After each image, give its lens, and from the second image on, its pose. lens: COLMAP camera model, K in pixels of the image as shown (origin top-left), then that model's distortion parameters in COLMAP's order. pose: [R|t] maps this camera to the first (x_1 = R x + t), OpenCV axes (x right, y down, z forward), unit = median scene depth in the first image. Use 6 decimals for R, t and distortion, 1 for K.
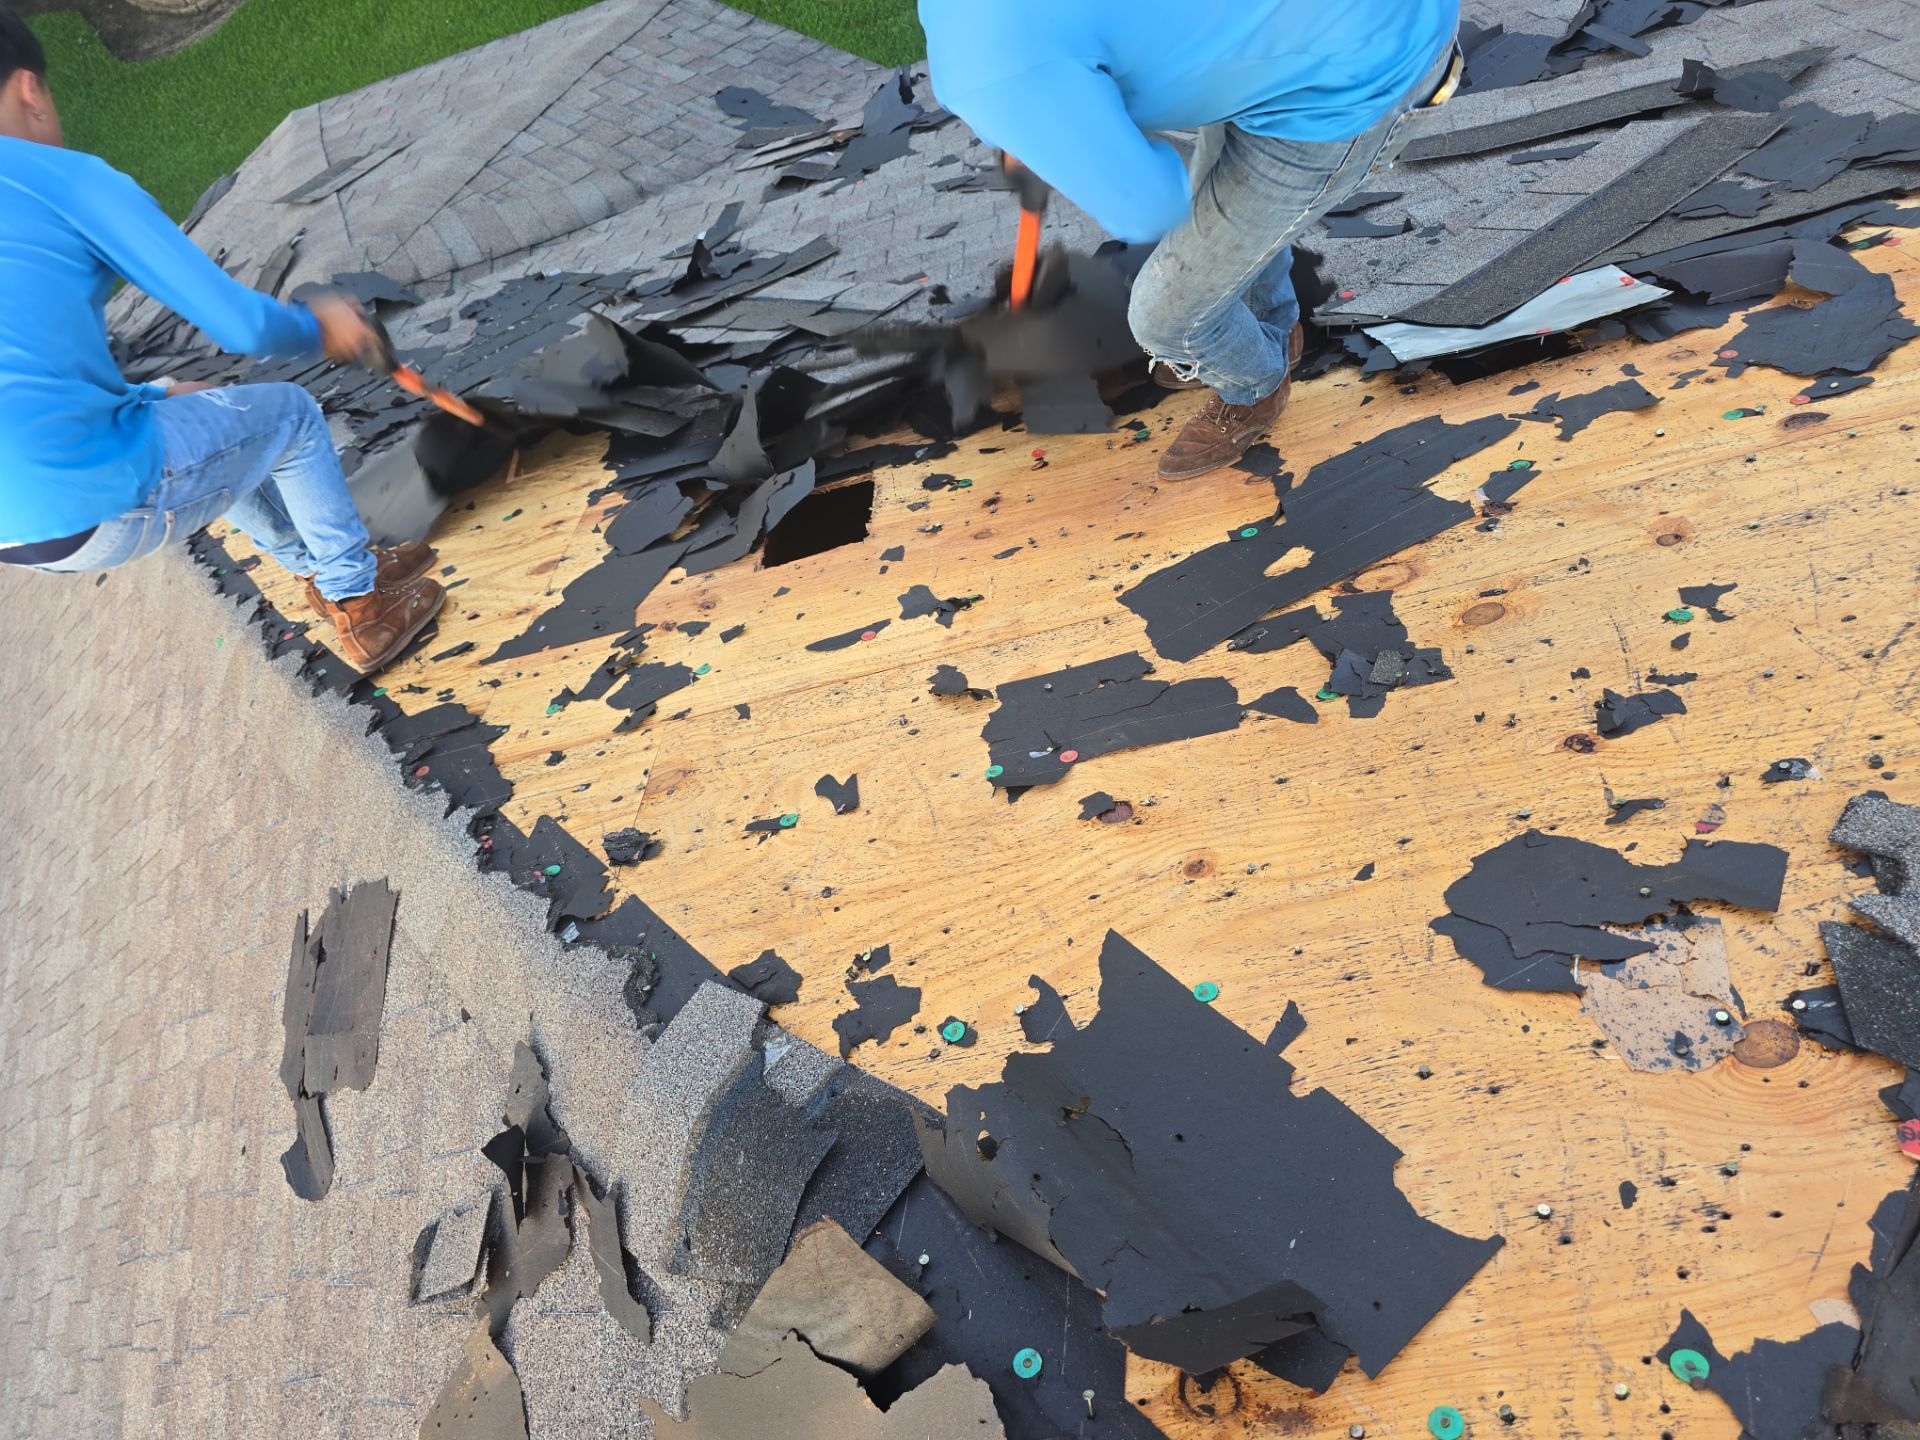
lens RADIAL K [[1294.0, 0, 960.0], [0, 1294.0, 720.0], [0, 0, 1]] dist [0.059807, -0.050616]
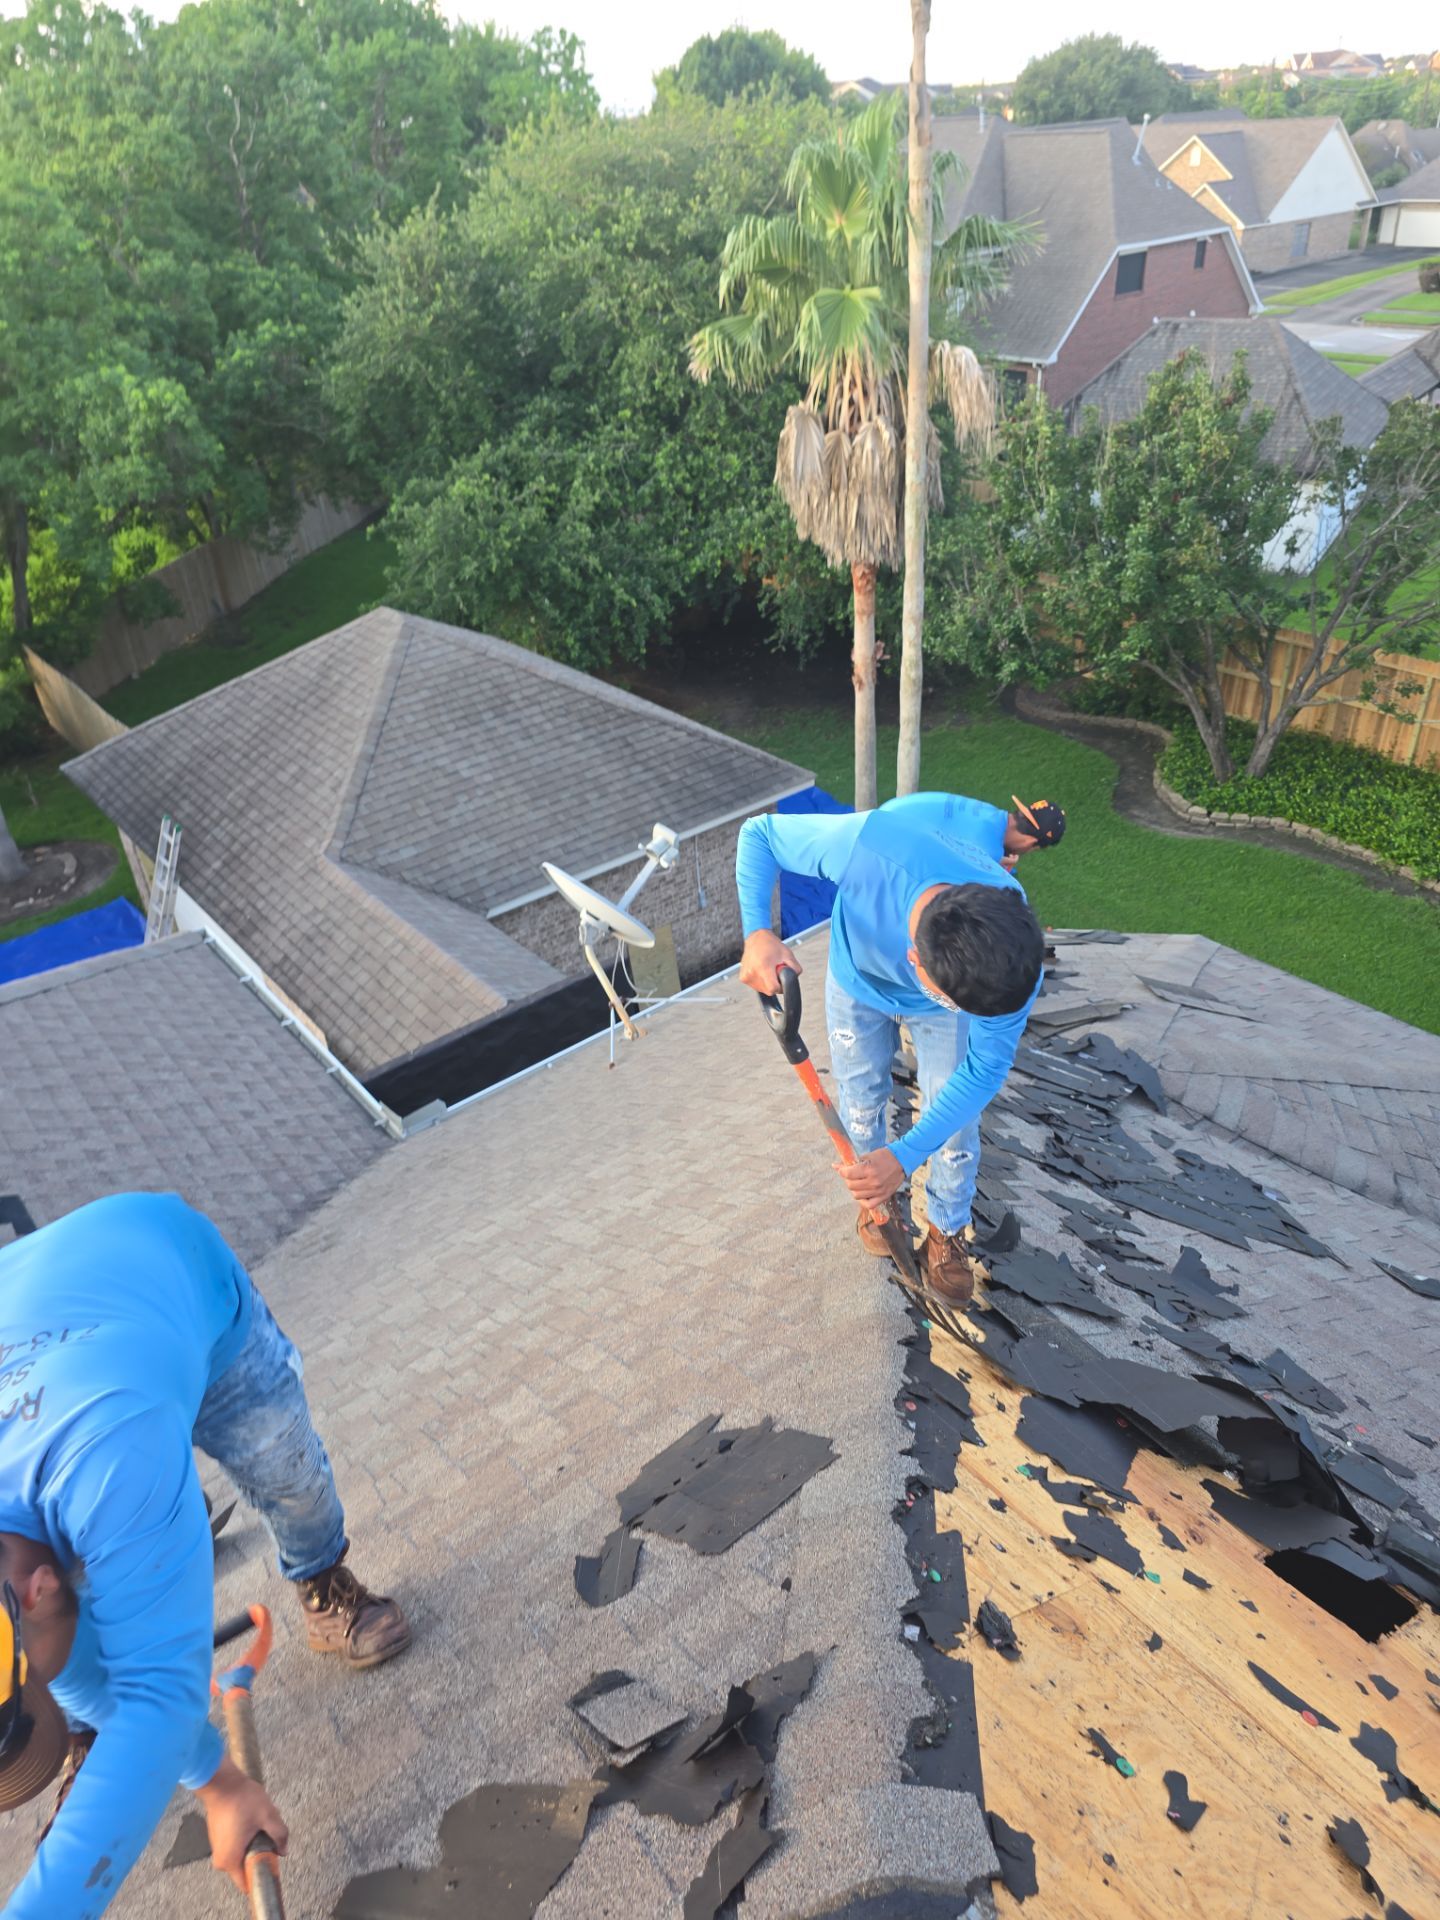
lens RADIAL K [[1294.0, 0, 722.3], [0, 1294.0, 965.7], [0, 0, 1]] dist [0.059807, -0.050616]
pose [[0.506497, 0.639867, -0.577954, -0.091036], [-0.821126, 0.562464, -0.096887, 0.076188], [0.263084, 0.523646, 0.810297, -0.190495]]
